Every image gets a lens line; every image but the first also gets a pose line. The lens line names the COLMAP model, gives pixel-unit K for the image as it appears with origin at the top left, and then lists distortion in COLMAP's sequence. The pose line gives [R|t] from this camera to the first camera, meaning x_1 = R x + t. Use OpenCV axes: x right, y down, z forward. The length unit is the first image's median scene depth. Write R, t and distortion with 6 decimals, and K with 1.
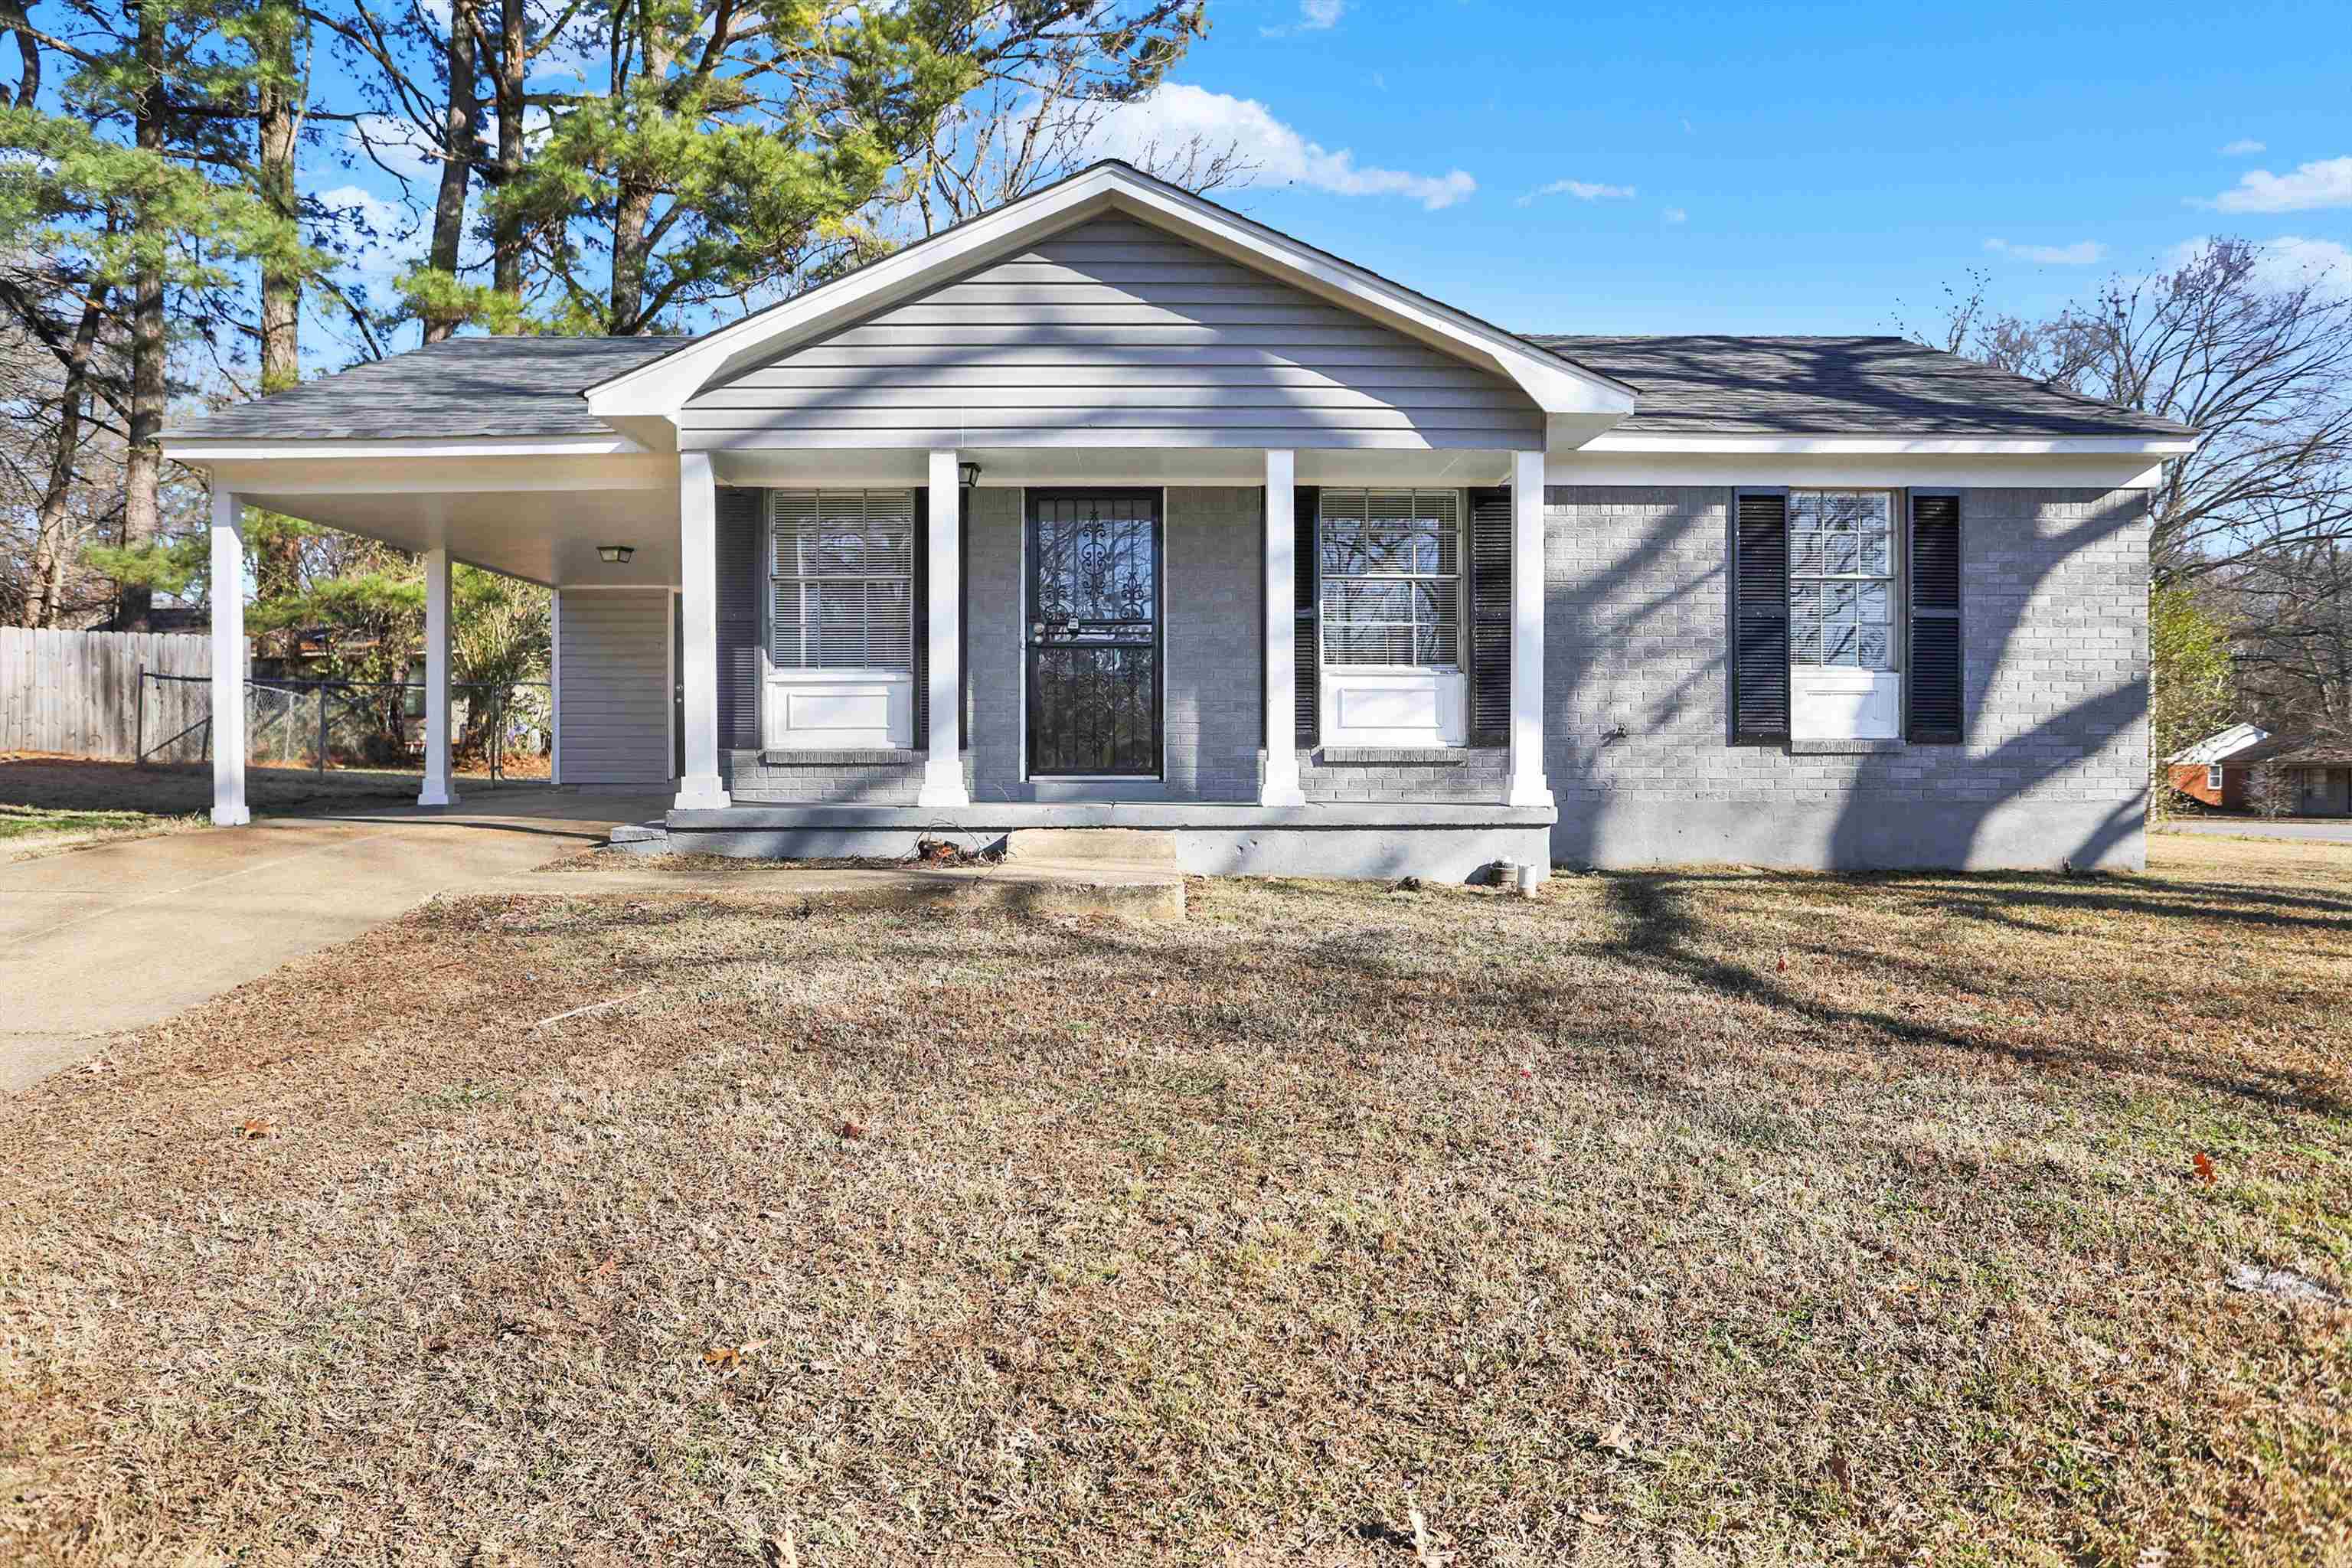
lens RADIAL K [[1519.5, 0, 1176.0], [0, 1519.5, 784.0], [0, 0, 1]] dist [-0.004098, 0.000735]
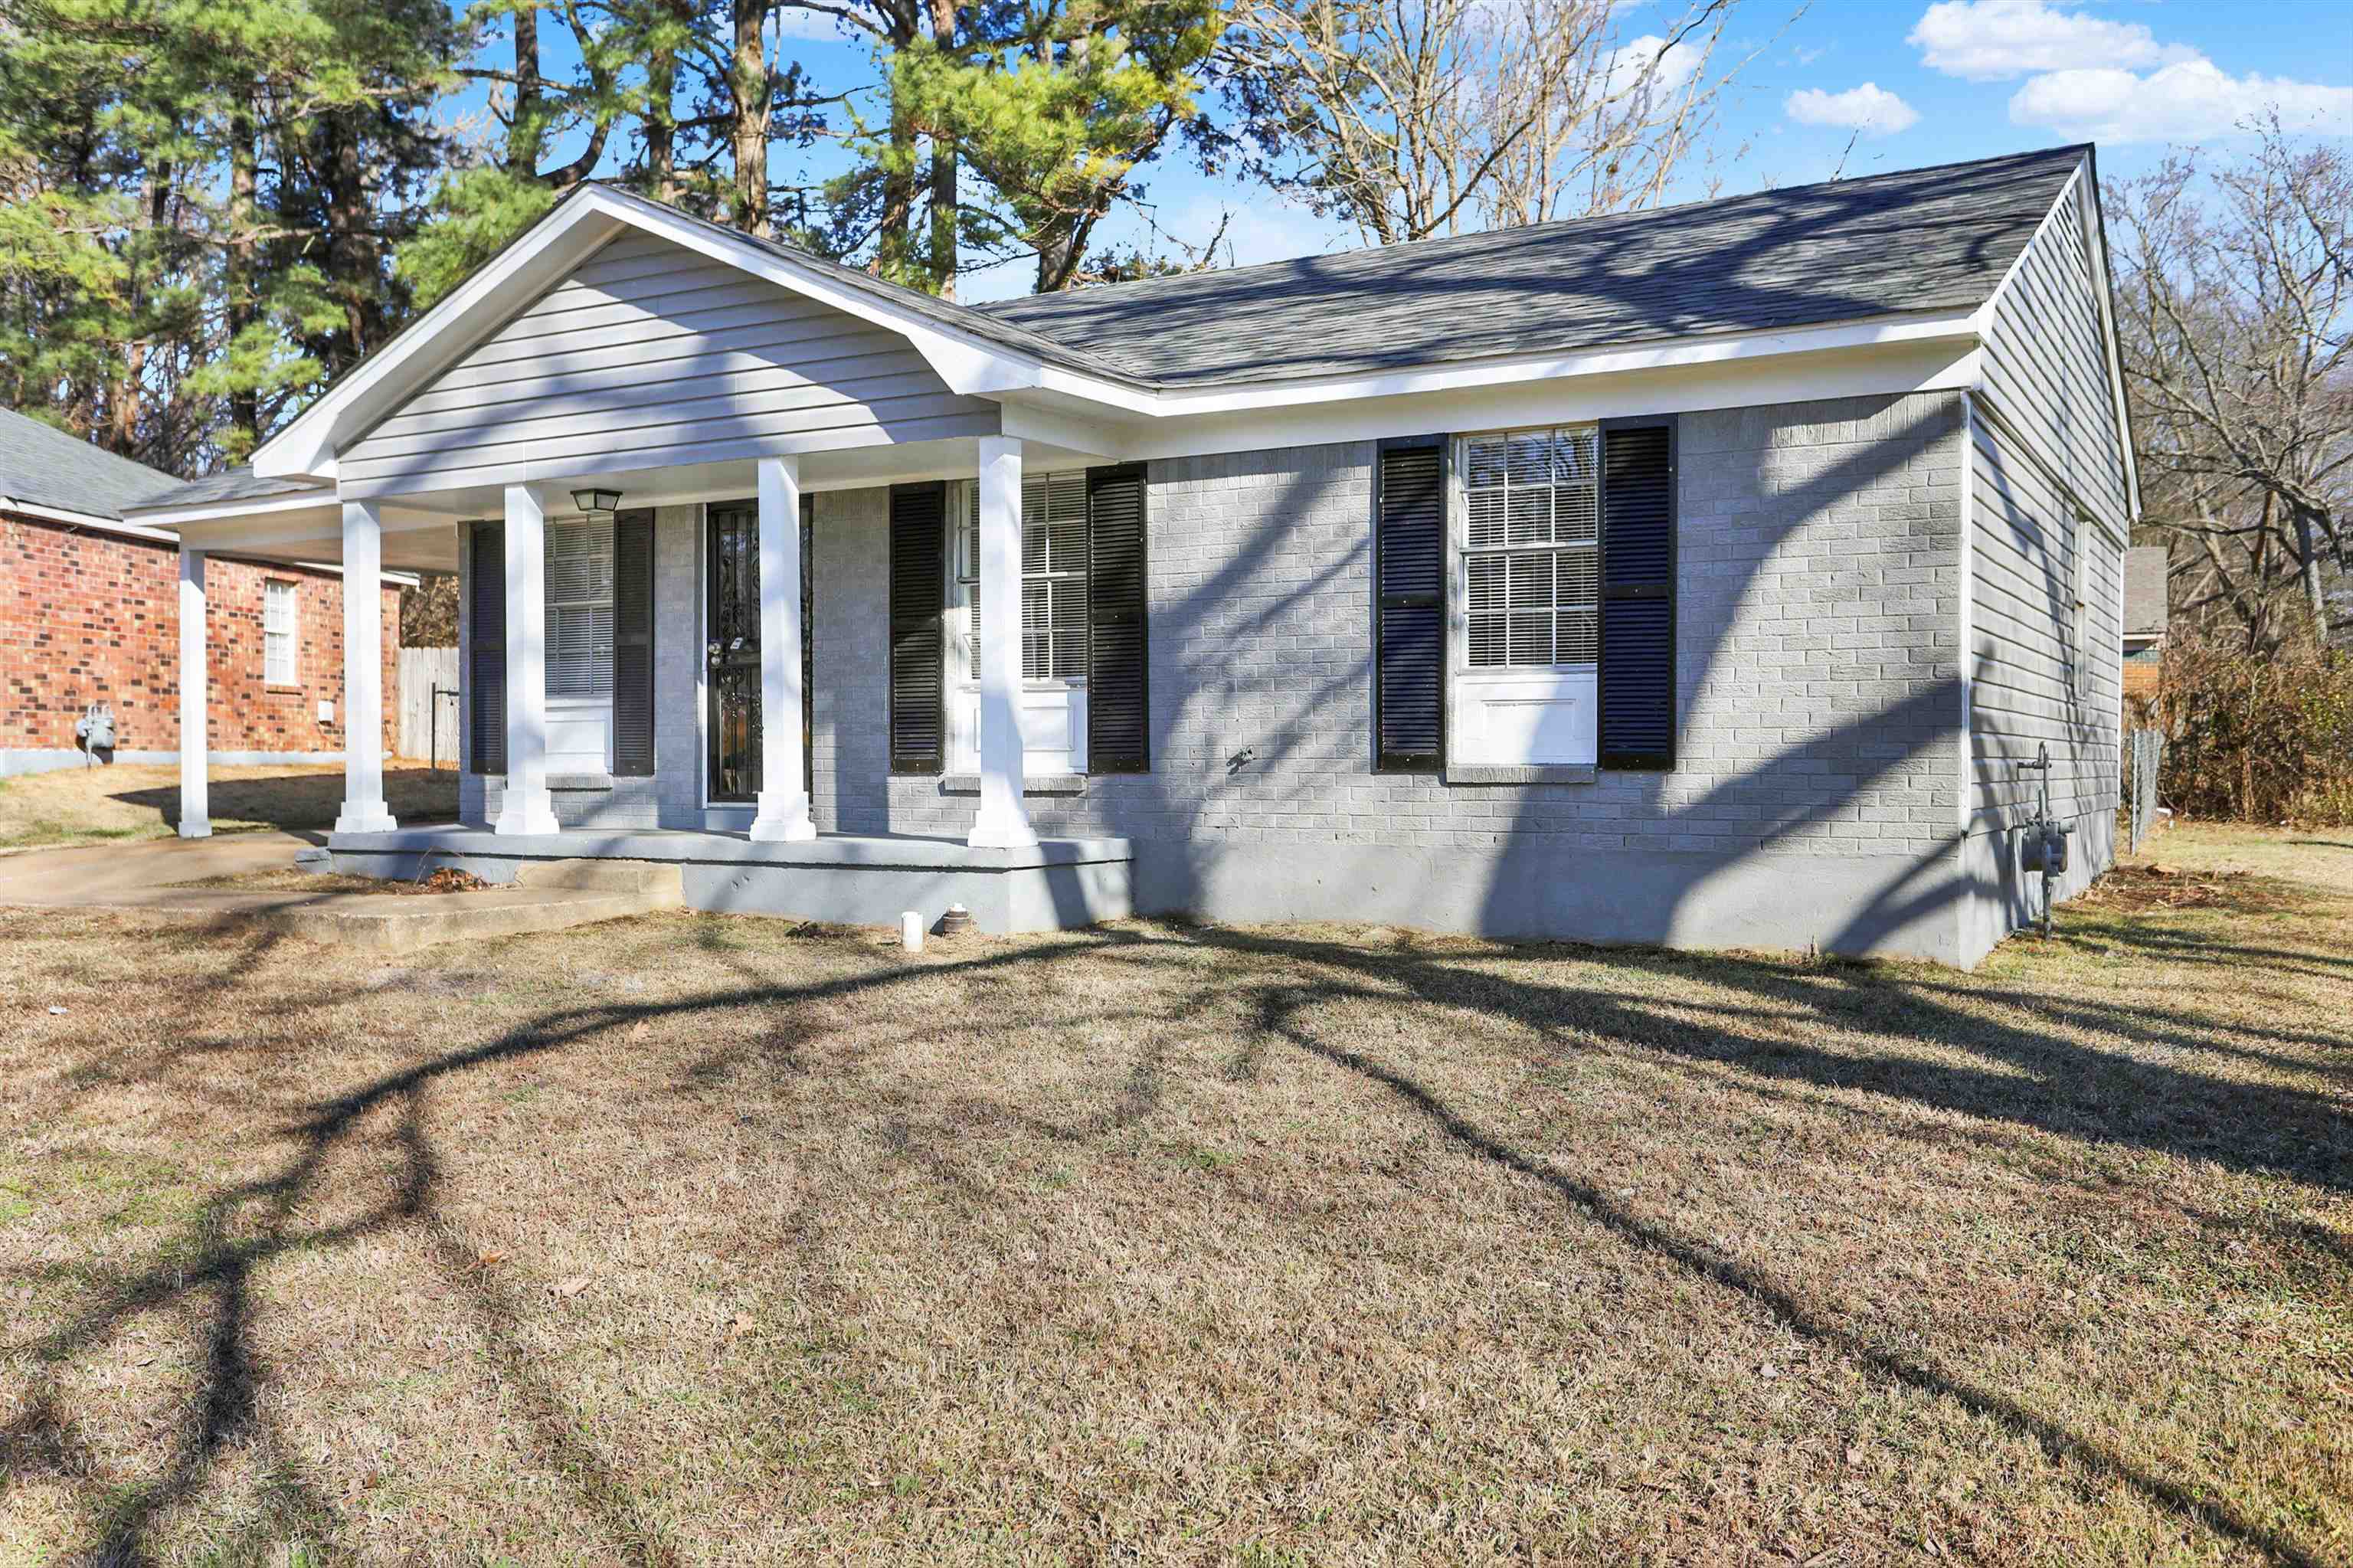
lens RADIAL K [[1959.4, 0, 1176.5], [0, 1959.4, 784.0], [0, 0, 1]] dist [-0.000528, -0.000935]
pose [[0.863415, 0.005441, -0.504465, 0.786190], [-0.004849, 0.999985, 0.002488, -0.021684], [0.504471, 0.000298, 0.863429, 0.081467]]
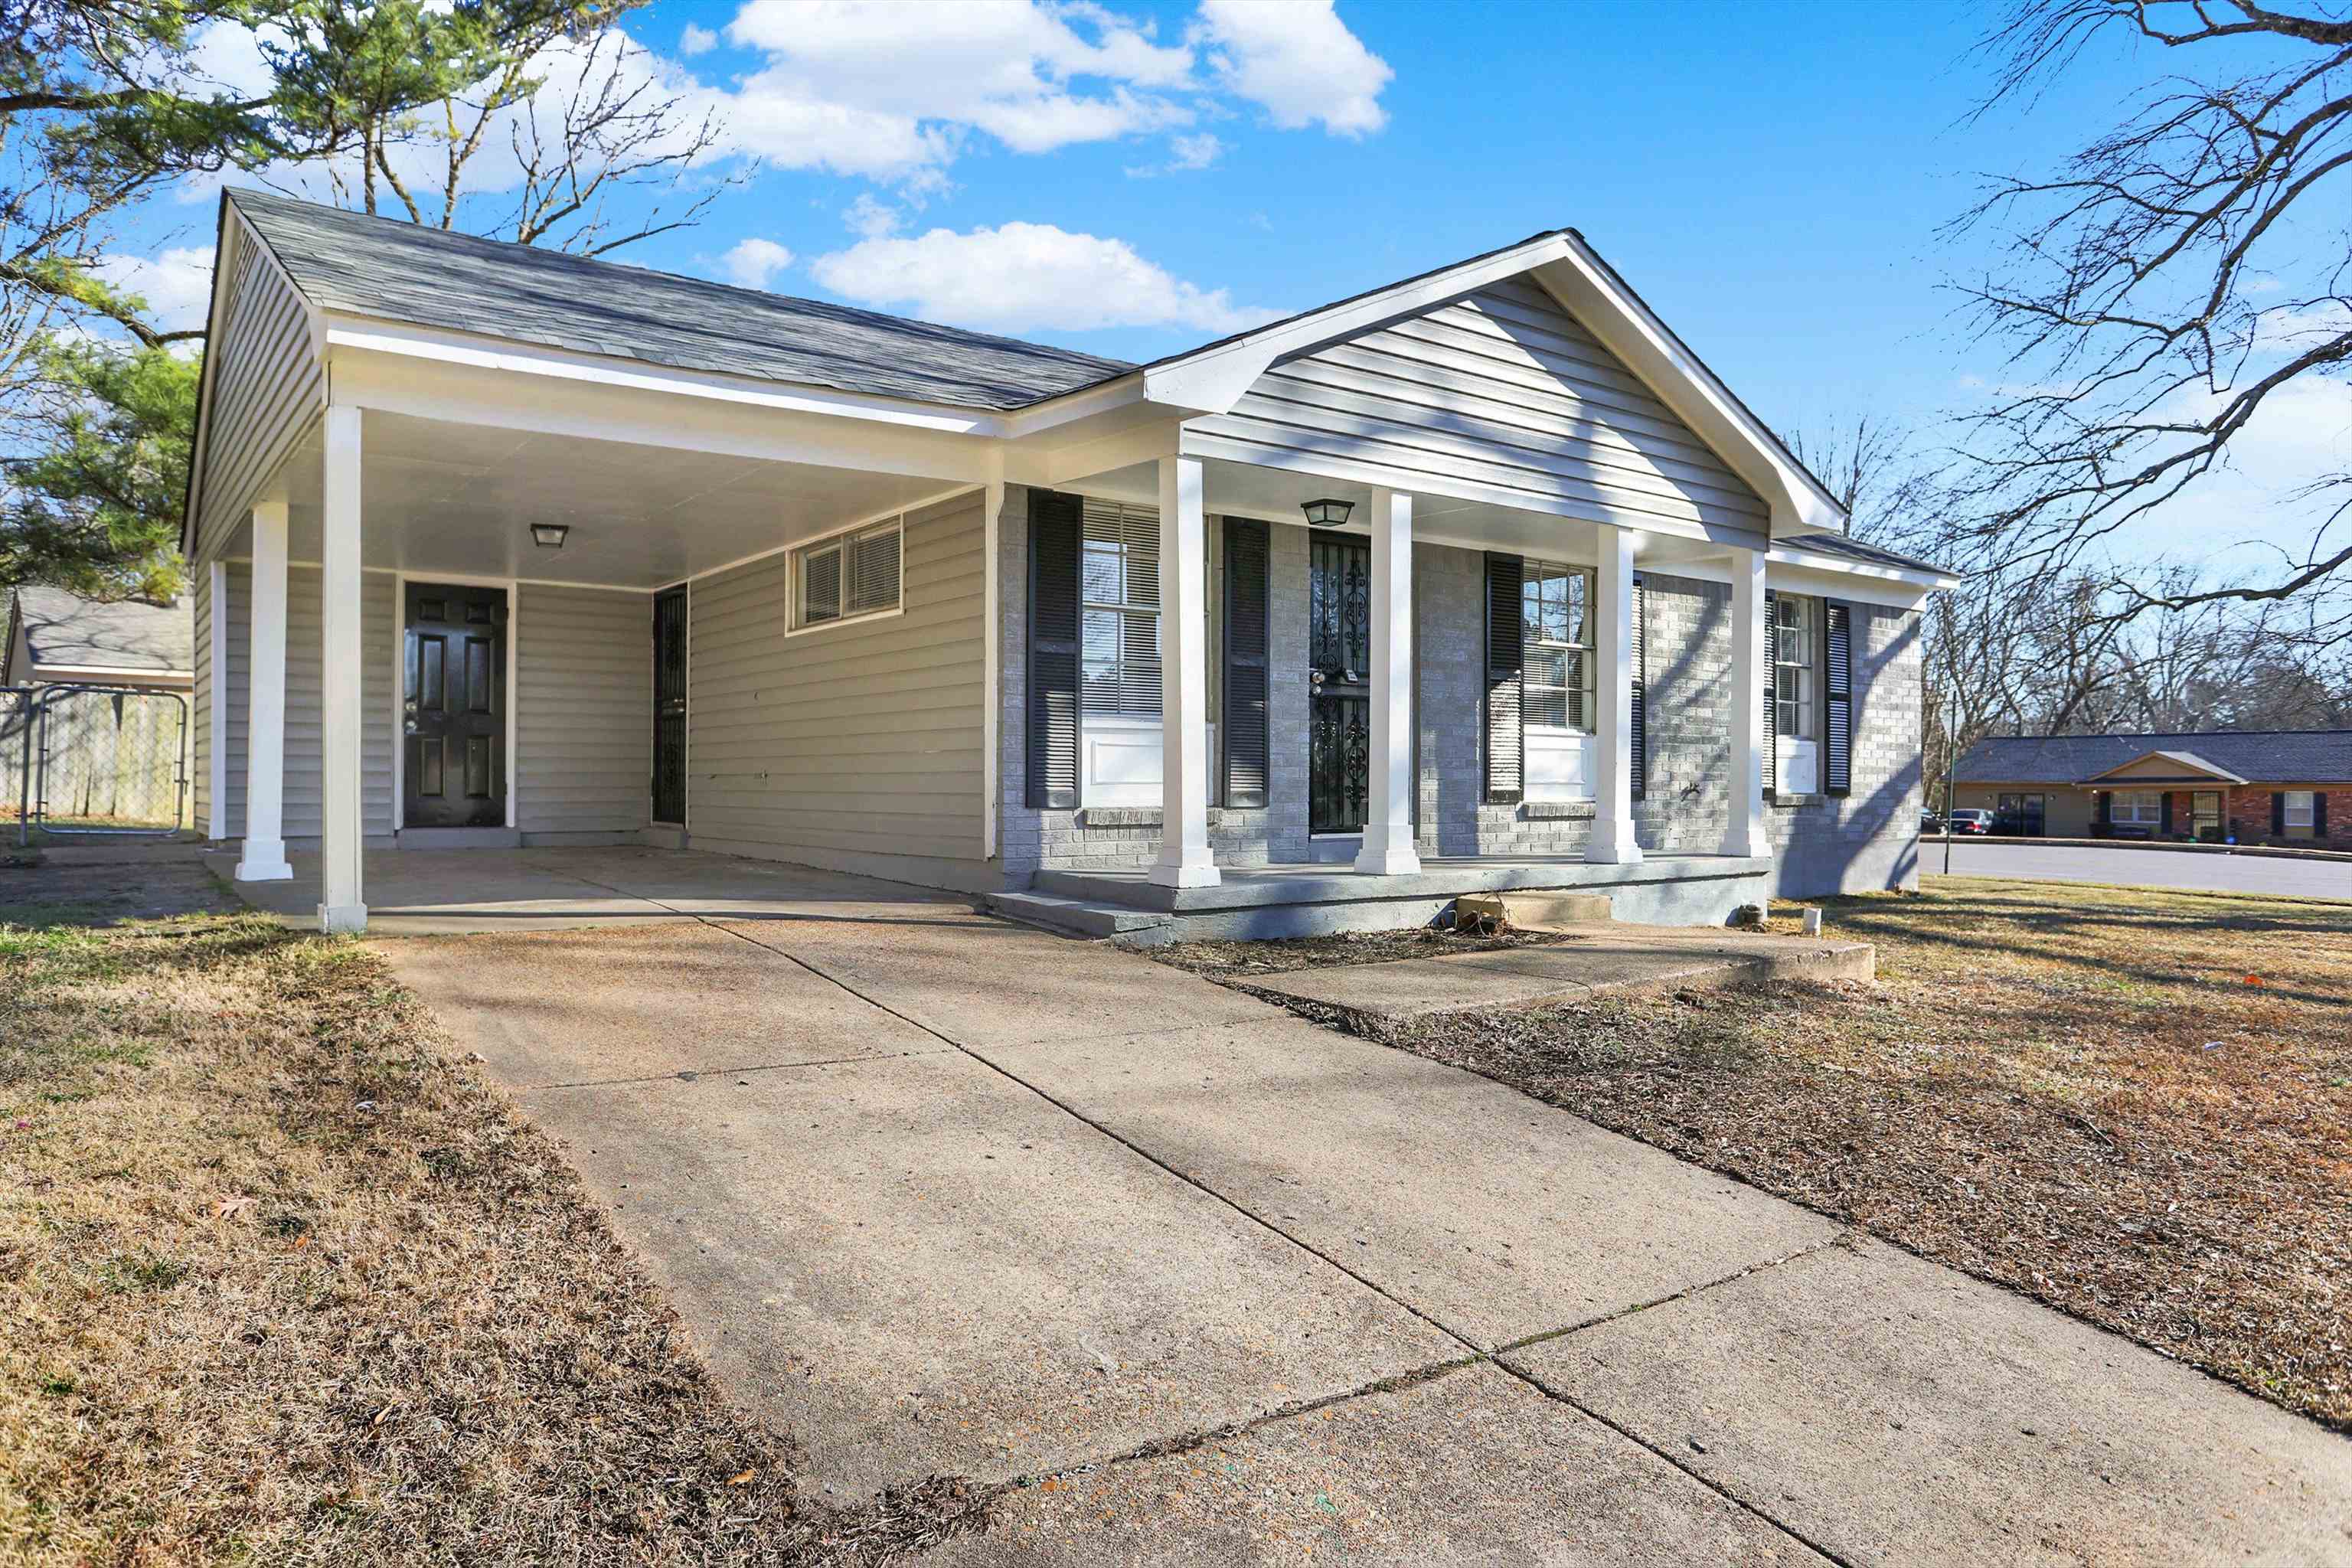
lens RADIAL K [[1519.5, 0, 1176.0], [0, 1519.5, 784.0], [0, 0, 1]] dist [-0.004098, 0.000735]
pose [[0.800280, 0.002178, 0.599622, -0.726074], [0.006801, 0.999896, -0.012709, -0.025419], [-0.599588, 0.014249, 0.800182, 0.298259]]
